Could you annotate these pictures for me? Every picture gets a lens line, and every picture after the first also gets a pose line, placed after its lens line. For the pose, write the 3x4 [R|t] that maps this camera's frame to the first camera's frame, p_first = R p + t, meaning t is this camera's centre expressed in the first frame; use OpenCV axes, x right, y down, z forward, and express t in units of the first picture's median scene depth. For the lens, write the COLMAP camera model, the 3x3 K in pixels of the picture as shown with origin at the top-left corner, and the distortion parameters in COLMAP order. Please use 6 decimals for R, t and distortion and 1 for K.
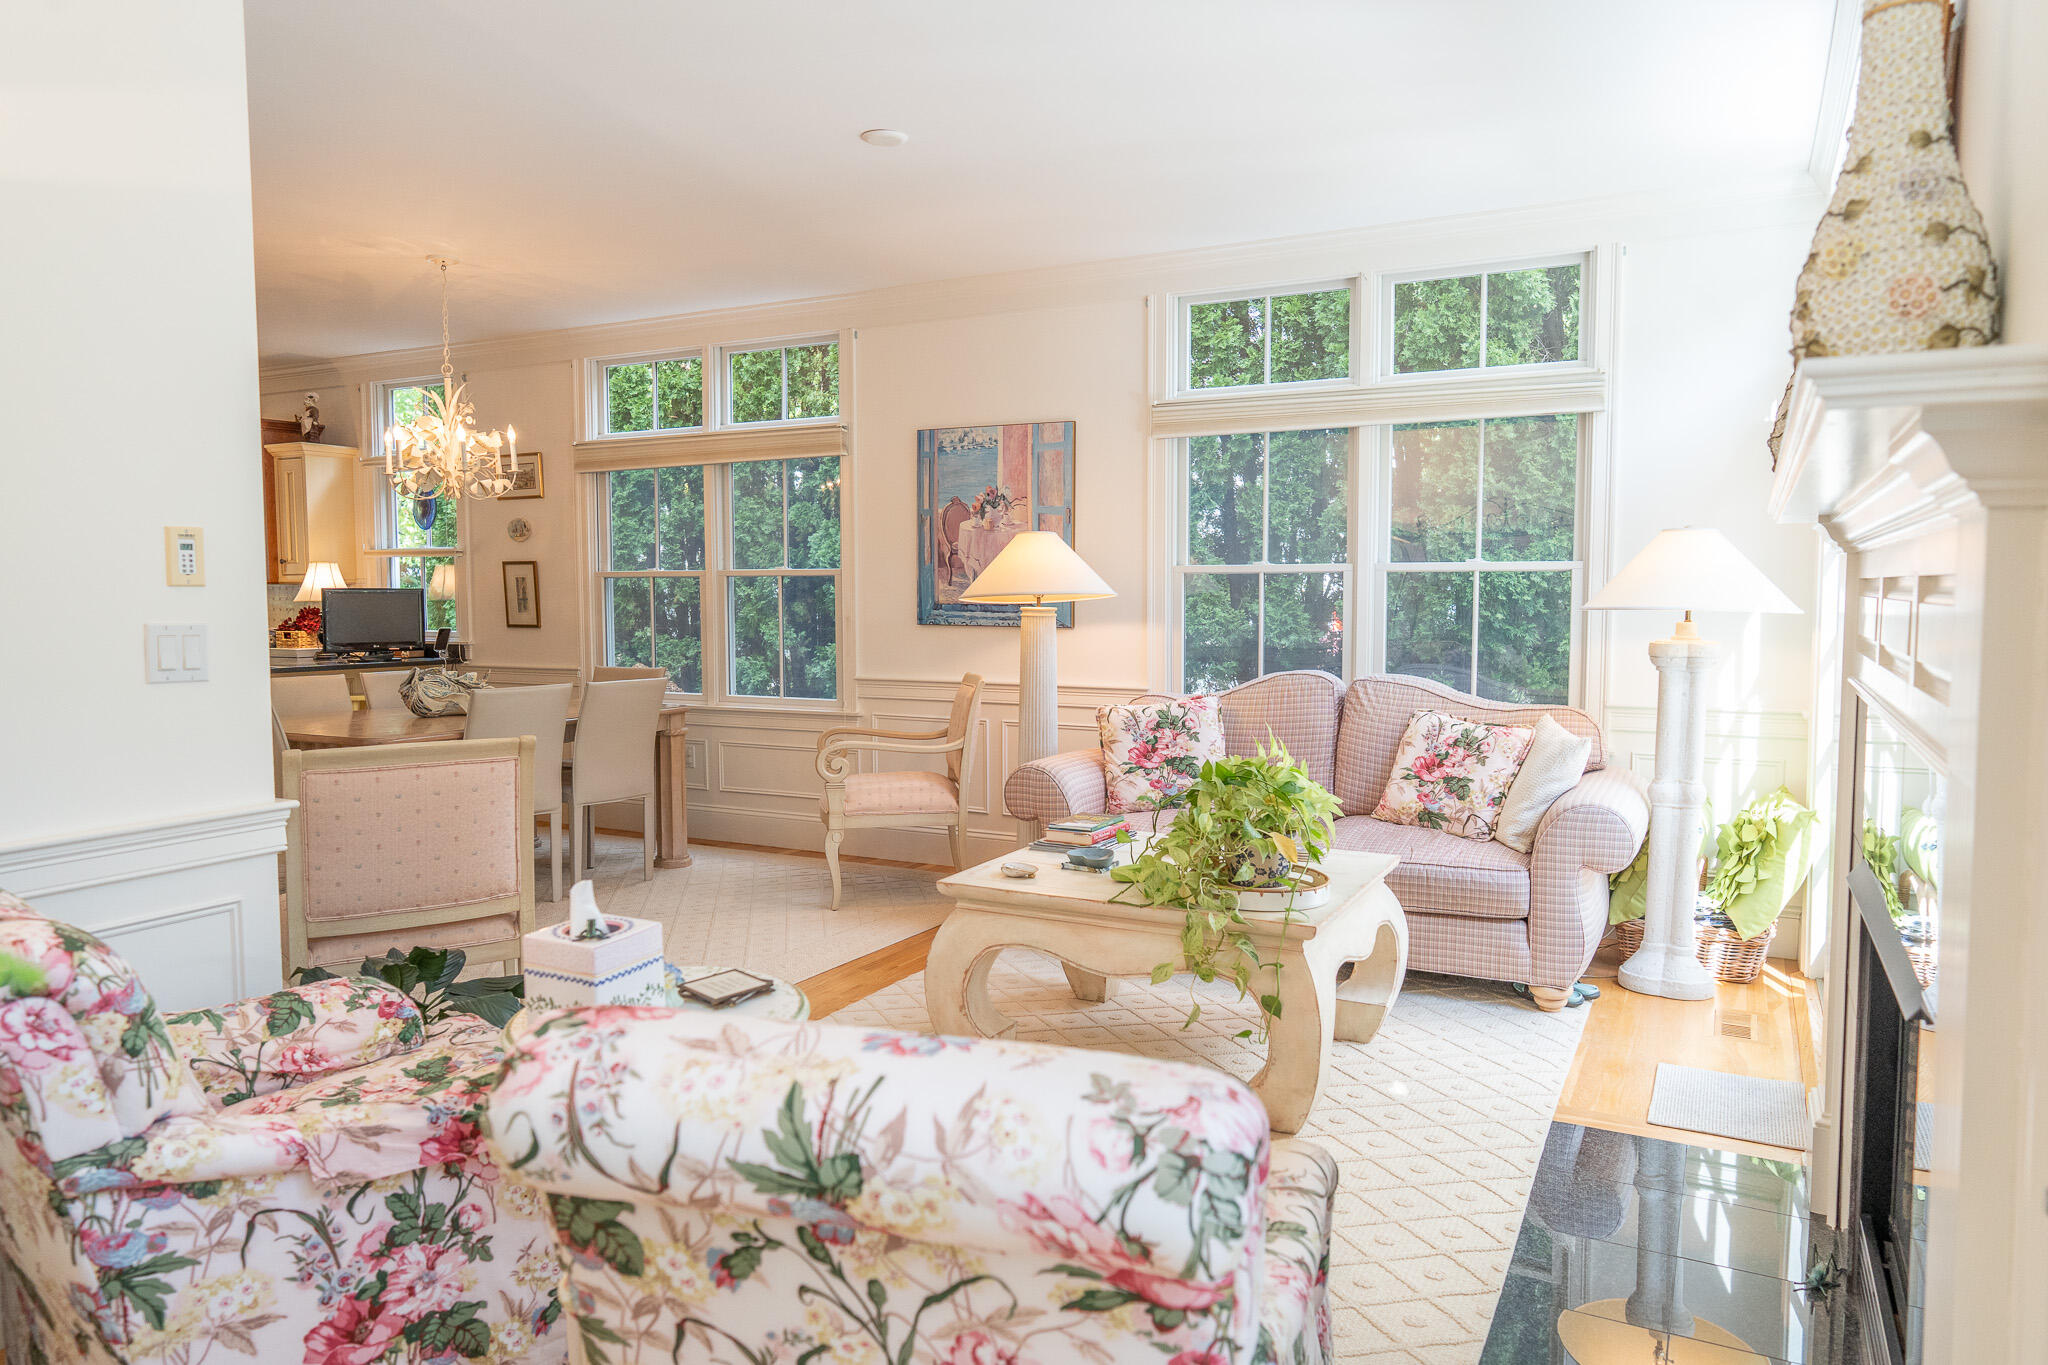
lens RADIAL K [[1361.3, 0, 1023.7], [0, 1361.3, 685.8], [0, 0, 1]] dist [-0.030279, 0.013358]
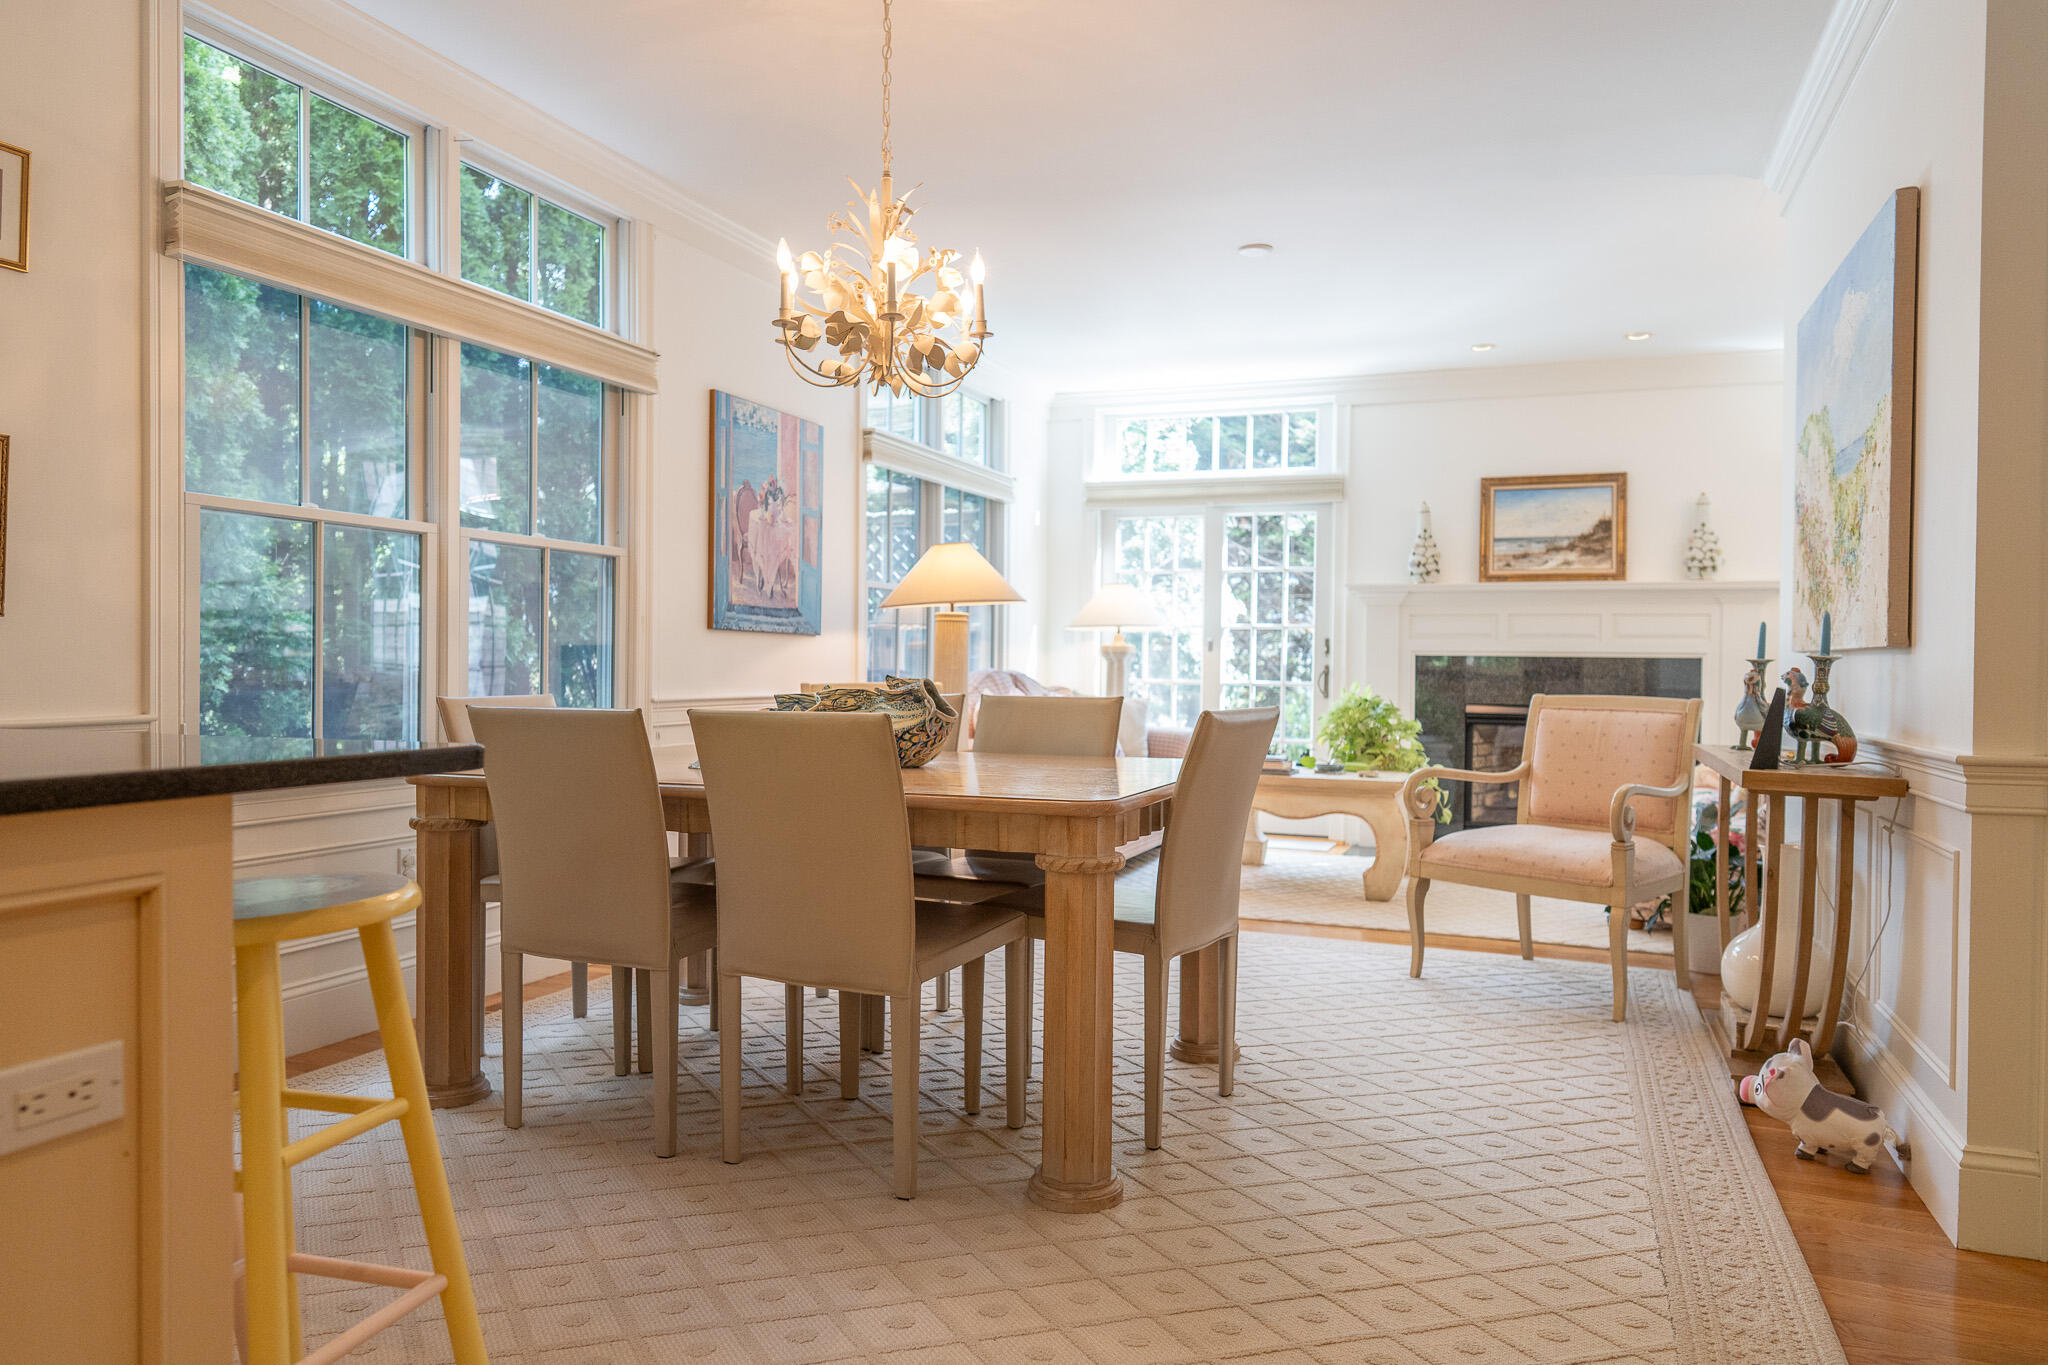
lens RADIAL K [[1361.3, 0, 1027.2], [0, 1361.3, 680.0], [0, 0, 1]] dist [-0.030279, 0.013358]
pose [[-0.116170, -0.011747, 0.993160, -0.915553], [0.055066, 0.998316, 0.018249, -0.019586], [-0.991702, 0.056809, -0.115327, 0.927614]]
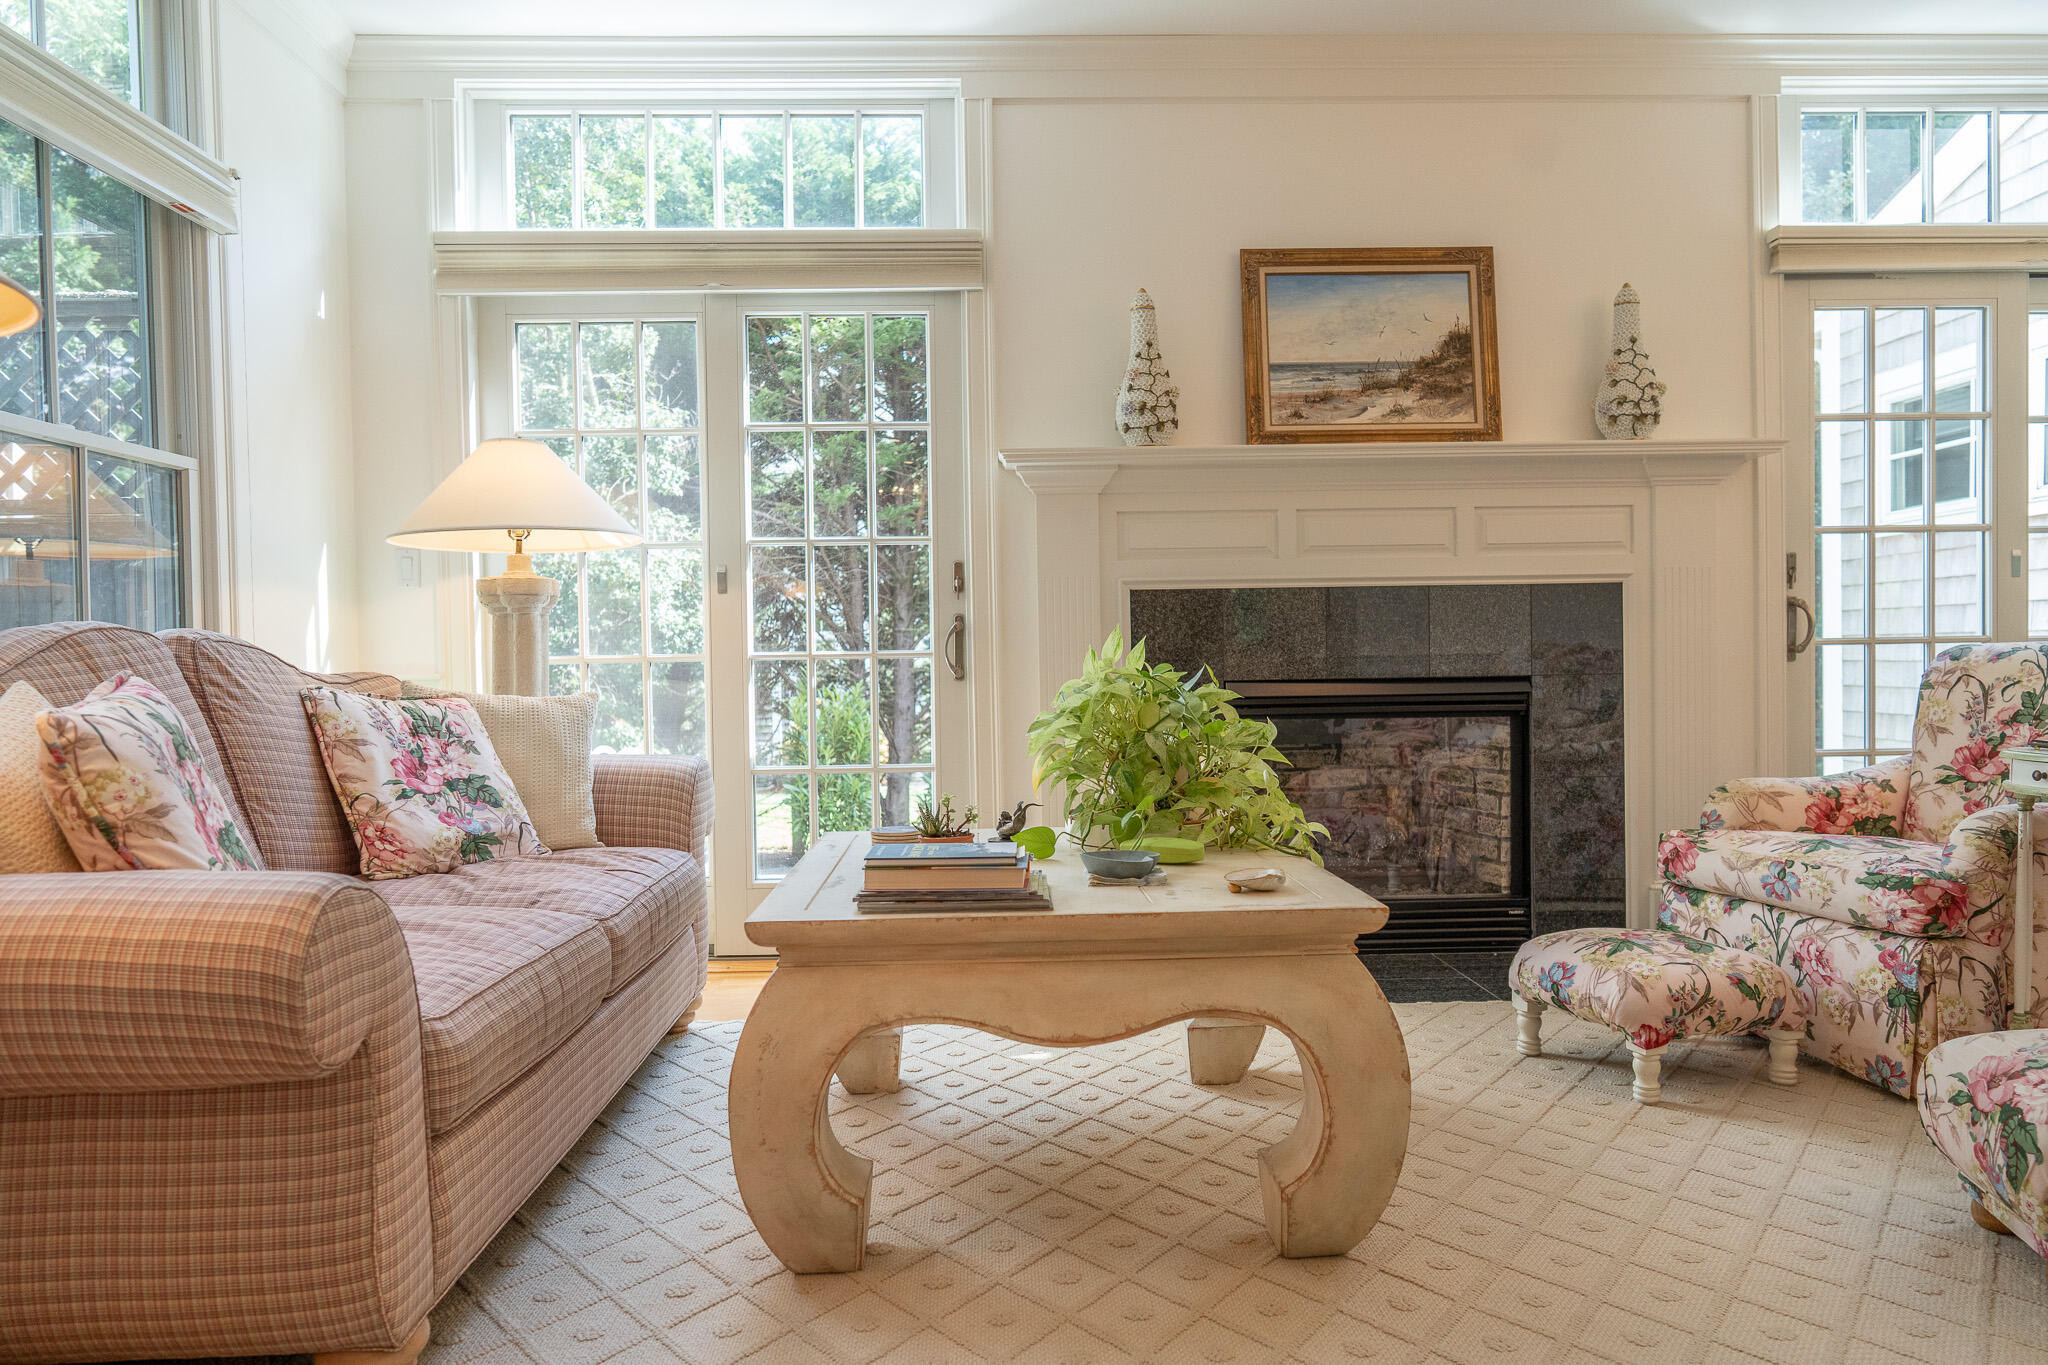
lens RADIAL K [[1361.3, 0, 1032.8], [0, 1361.3, 677.0], [0, 0, 1]] dist [-0.030279, 0.013358]
pose [[-0.494891, -0.004132, 0.868945, -0.421950], [0.078104, 0.995730, 0.049217, -0.000646], [-0.865438, 0.092226, -0.492455, 0.825134]]
